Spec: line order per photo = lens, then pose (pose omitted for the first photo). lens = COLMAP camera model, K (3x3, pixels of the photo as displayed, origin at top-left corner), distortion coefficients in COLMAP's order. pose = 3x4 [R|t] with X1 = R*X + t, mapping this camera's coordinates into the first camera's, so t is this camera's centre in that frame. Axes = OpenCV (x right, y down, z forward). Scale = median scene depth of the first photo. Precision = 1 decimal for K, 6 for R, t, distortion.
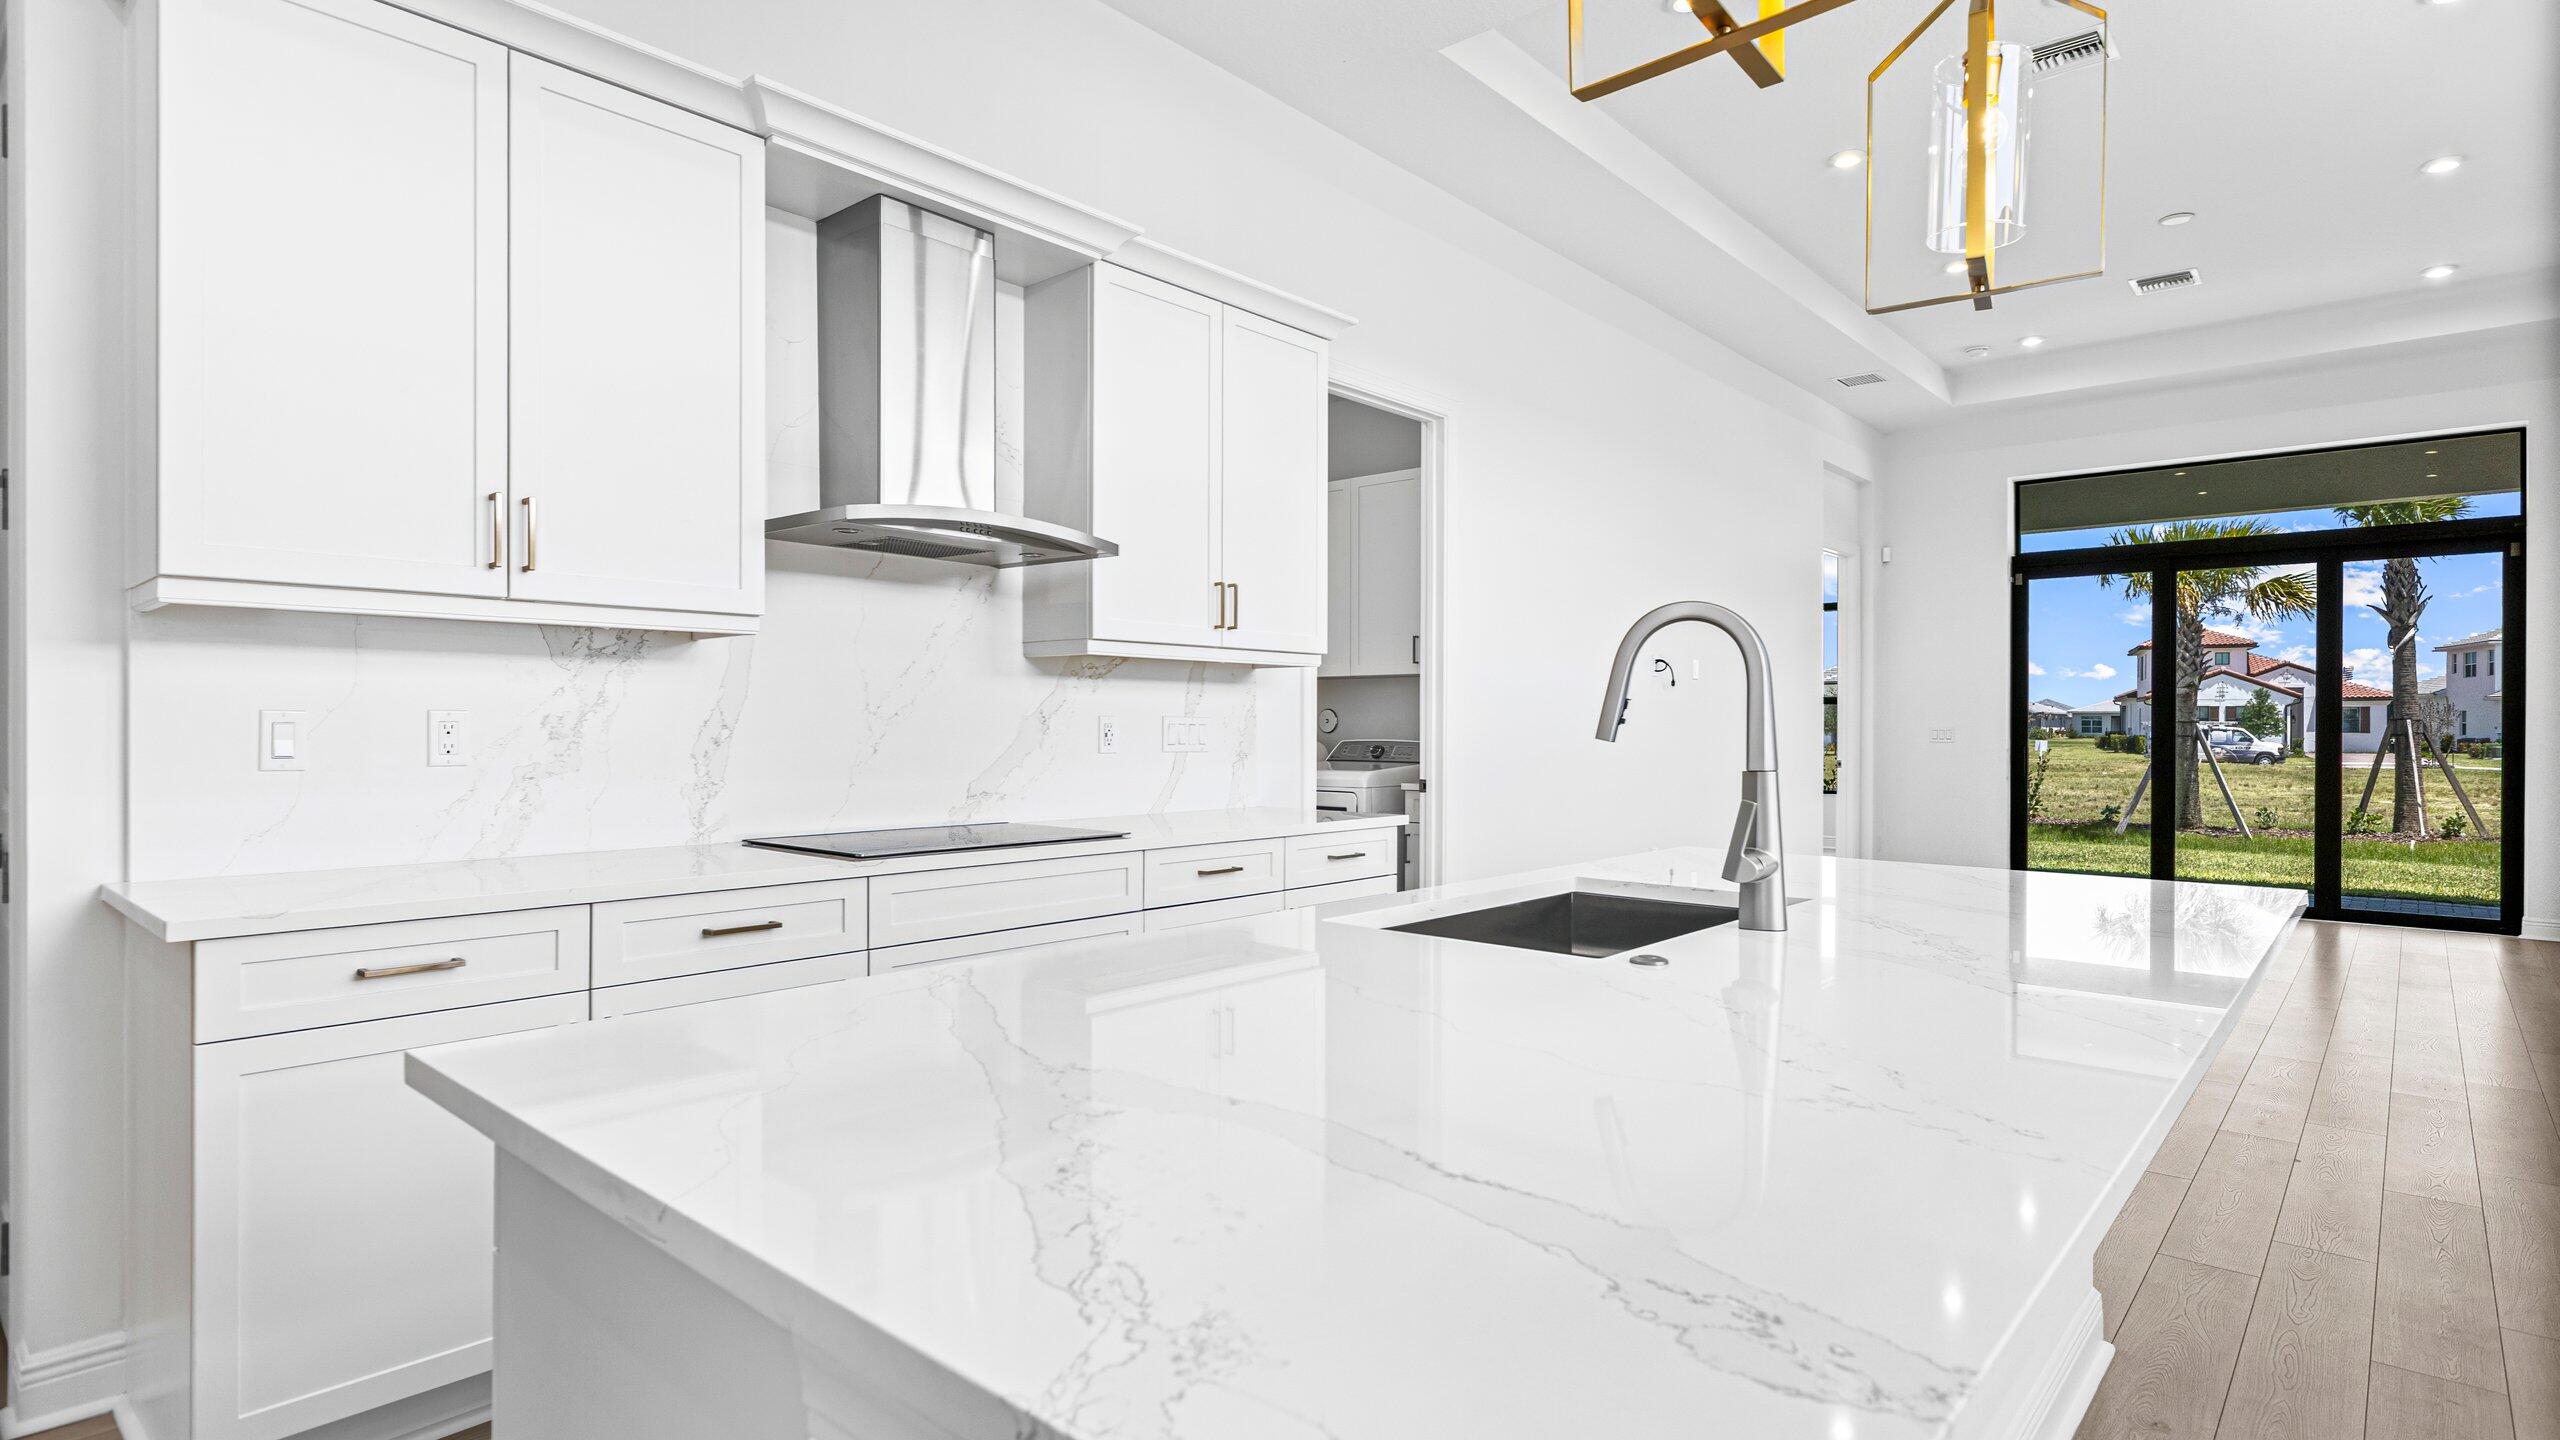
lens RADIAL K [[1290.2, 0, 1291.8], [0, 1290.2, 723.2], [0, 0, 1]] dist [0.002488, -0.000627]
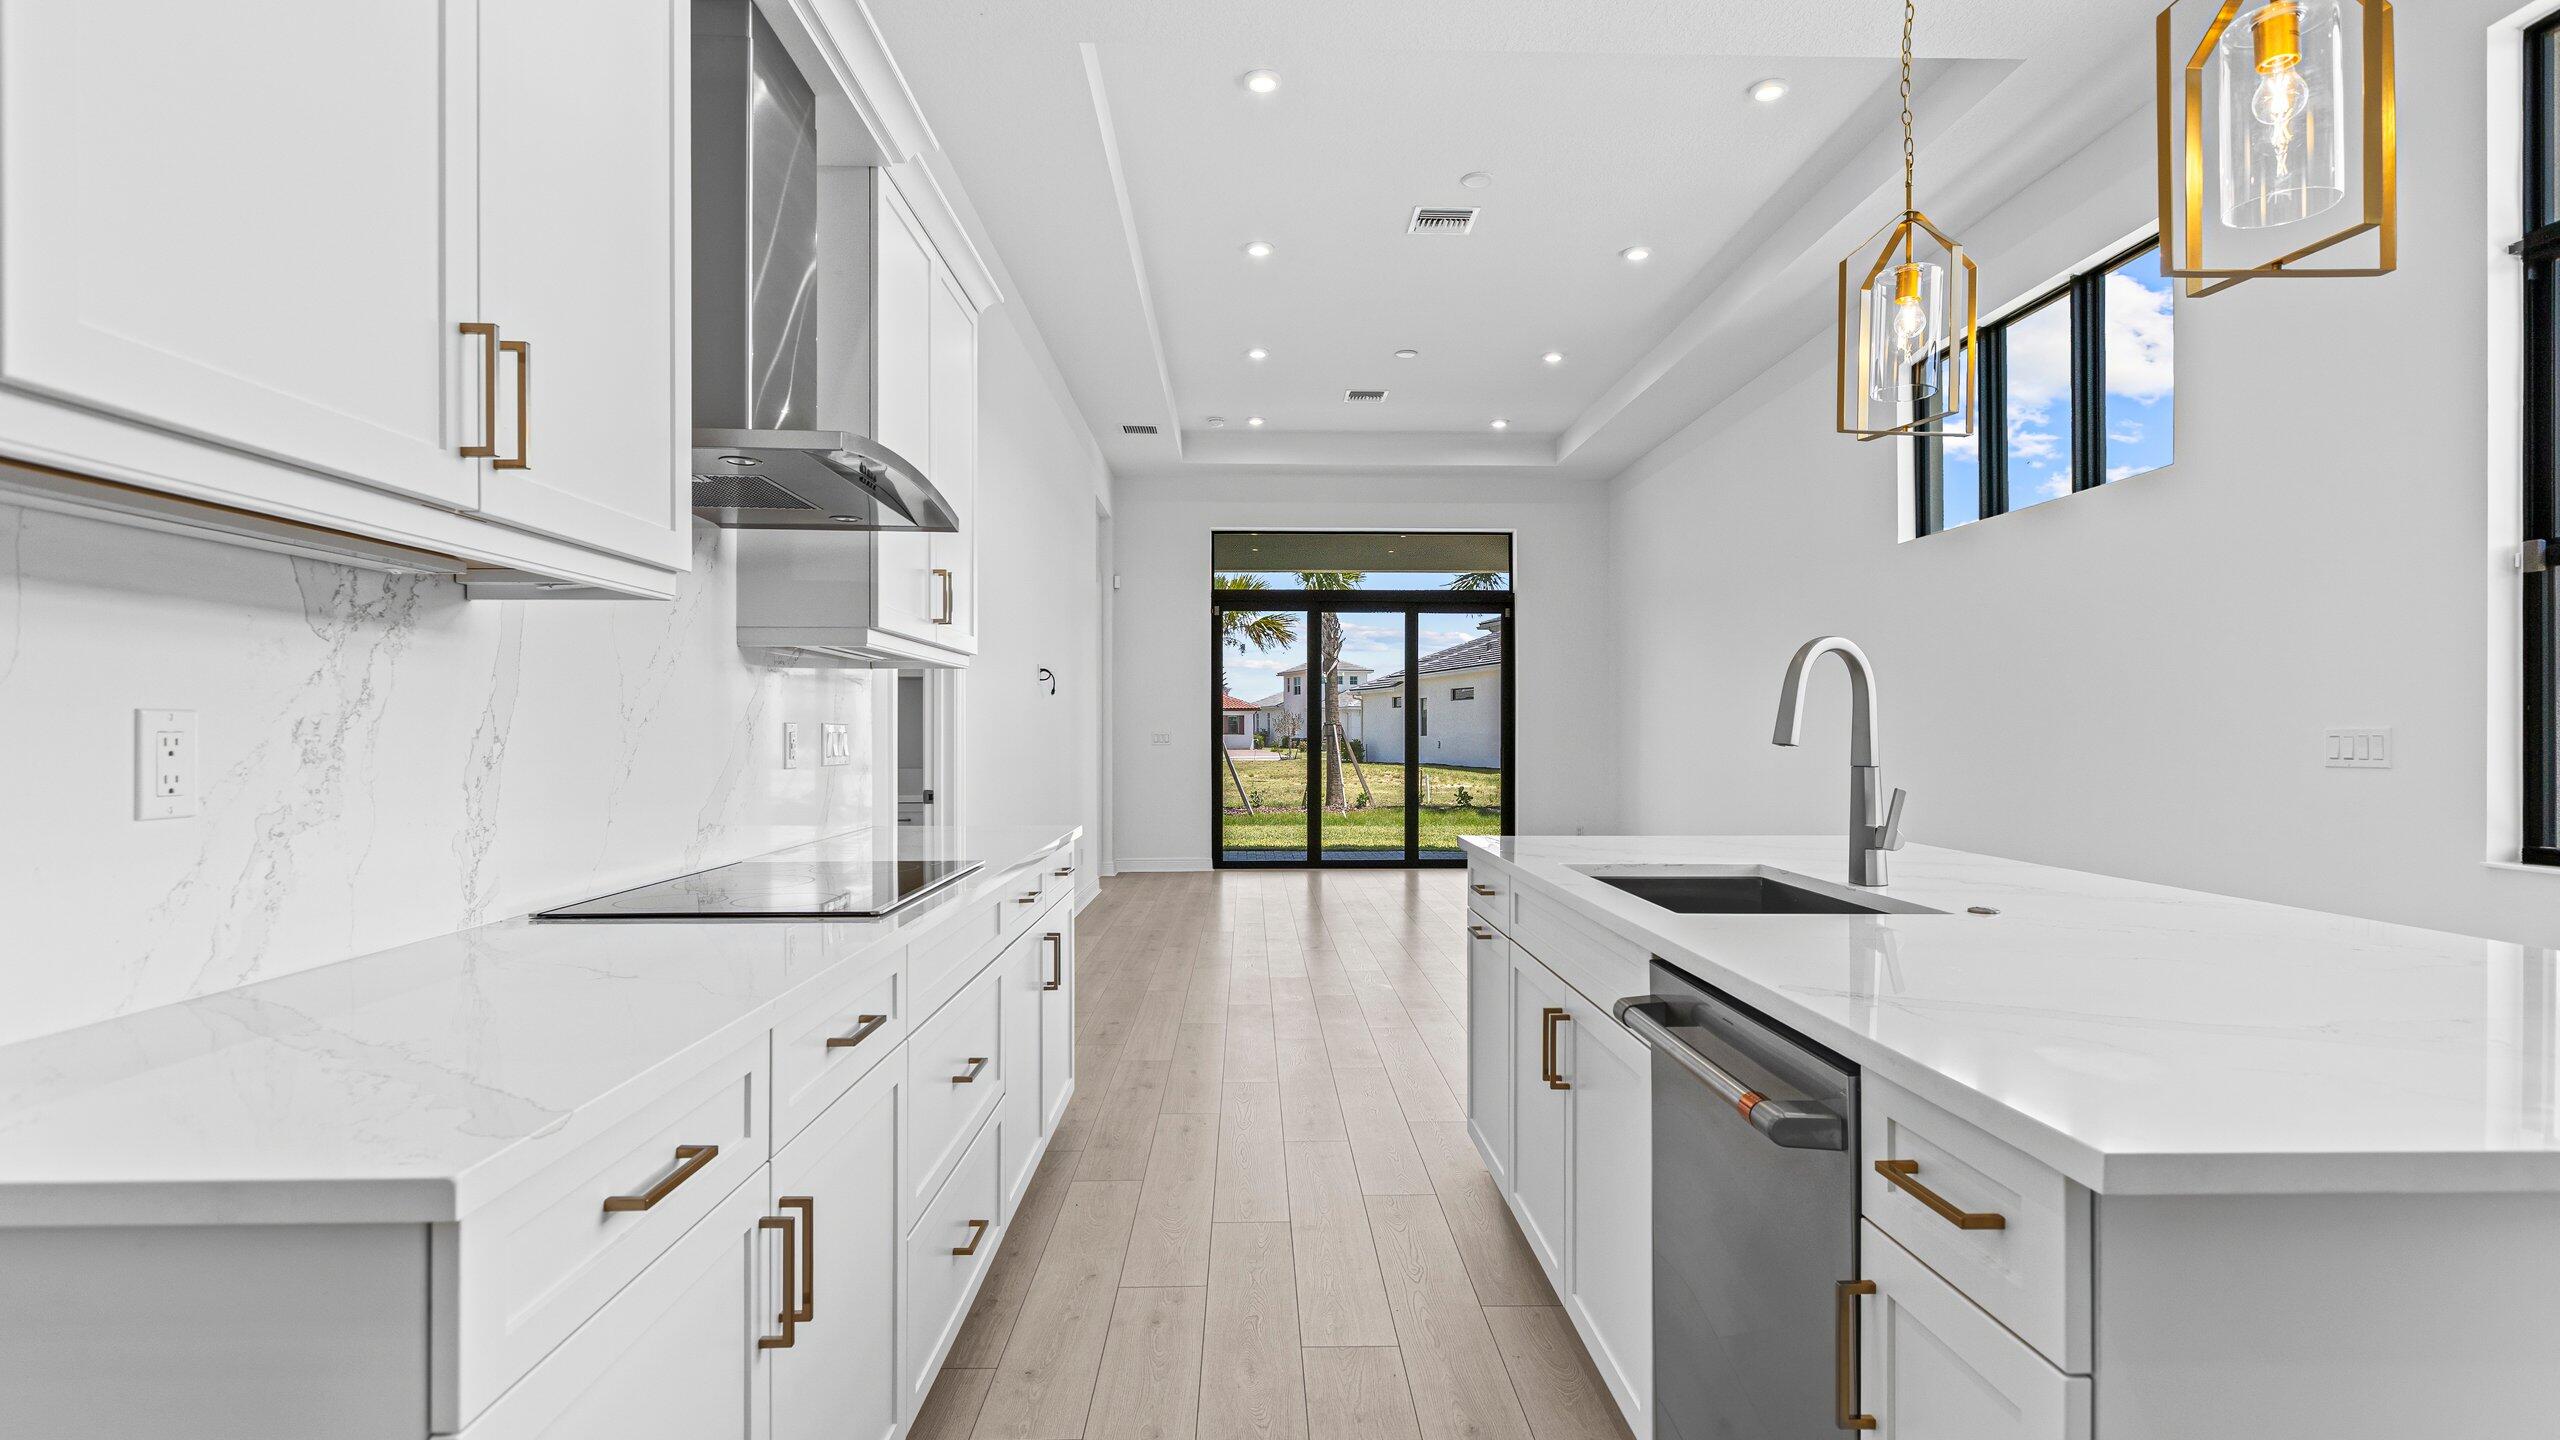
lens RADIAL K [[1235.2, 0, 1287.2], [0, 1235.2, 724.5], [0, 0, 1]] dist [-0.000042, 0.000162]
pose [[0.732321, -0.000315, 0.680960, -0.209526], [0.002654, 0.999994, -0.002391, -0.000694], [-0.680955, 0.003558, 0.732317, 0.106782]]
